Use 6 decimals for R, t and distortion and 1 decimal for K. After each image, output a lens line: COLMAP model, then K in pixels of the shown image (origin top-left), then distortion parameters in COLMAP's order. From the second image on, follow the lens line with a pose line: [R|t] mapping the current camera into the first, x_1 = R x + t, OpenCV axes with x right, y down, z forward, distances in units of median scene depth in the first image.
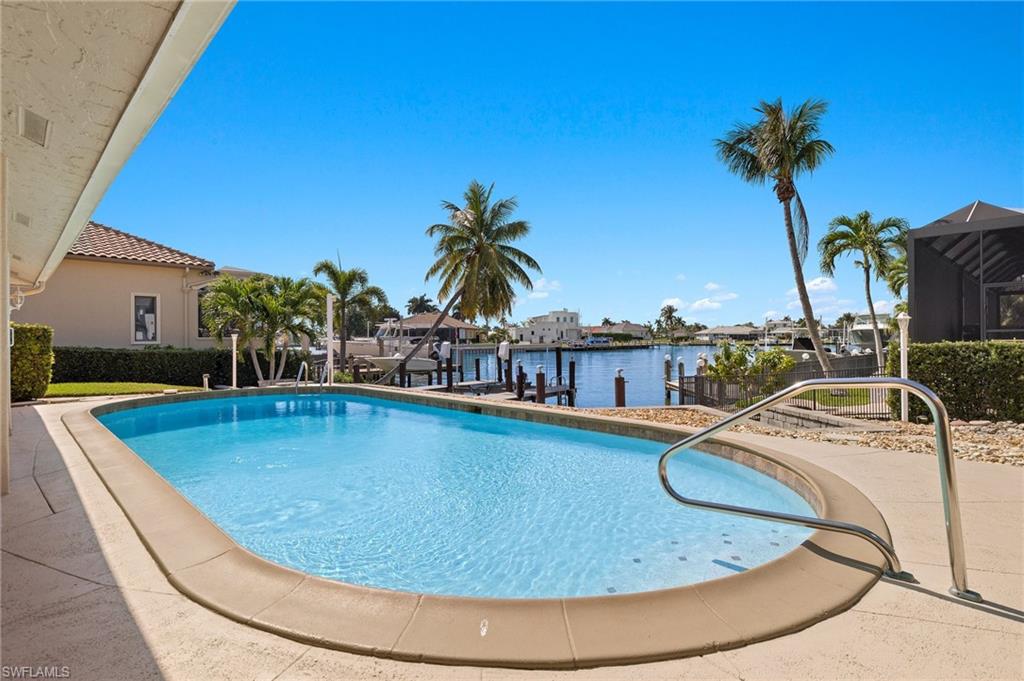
lens RADIAL K [[492.8, 0, 522.2], [0, 492.8, 342.7], [0, 0, 1]] dist [0.002922, 0.000101]
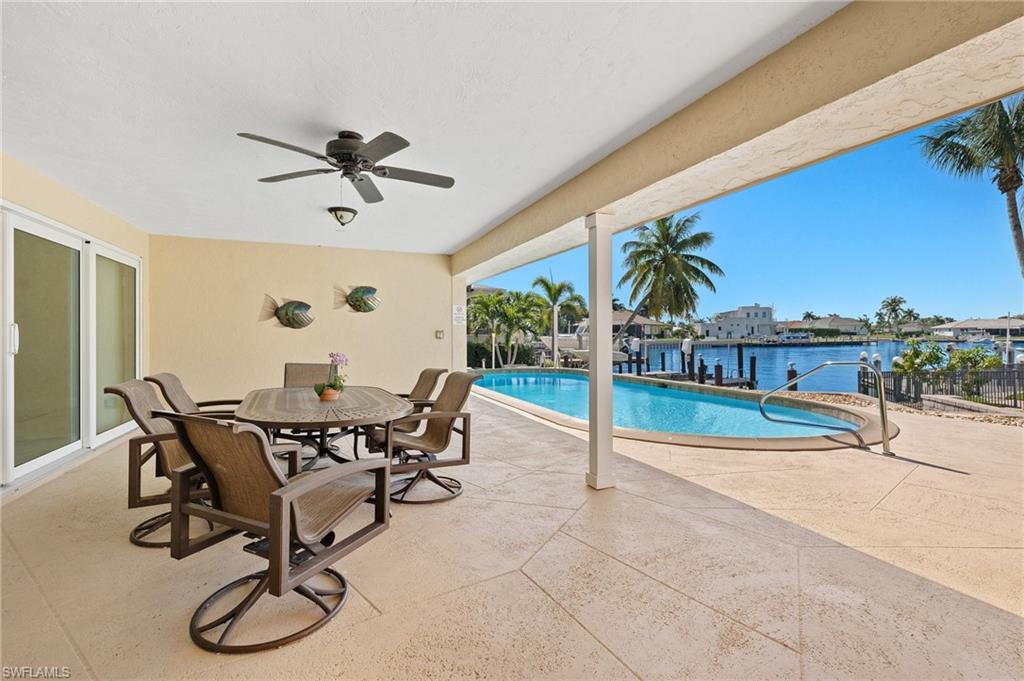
lens RADIAL K [[442.5, 0, 502.8], [0, 442.5, 339.1], [0, 0, 1]] dist [0.004277, 0.001485]
pose [[0.906578, 0.004297, -0.422017, 0.008577], [-0.002903, 0.999988, 0.003945, -0.002801], [0.422028, -0.002352, 0.906580, -0.119023]]
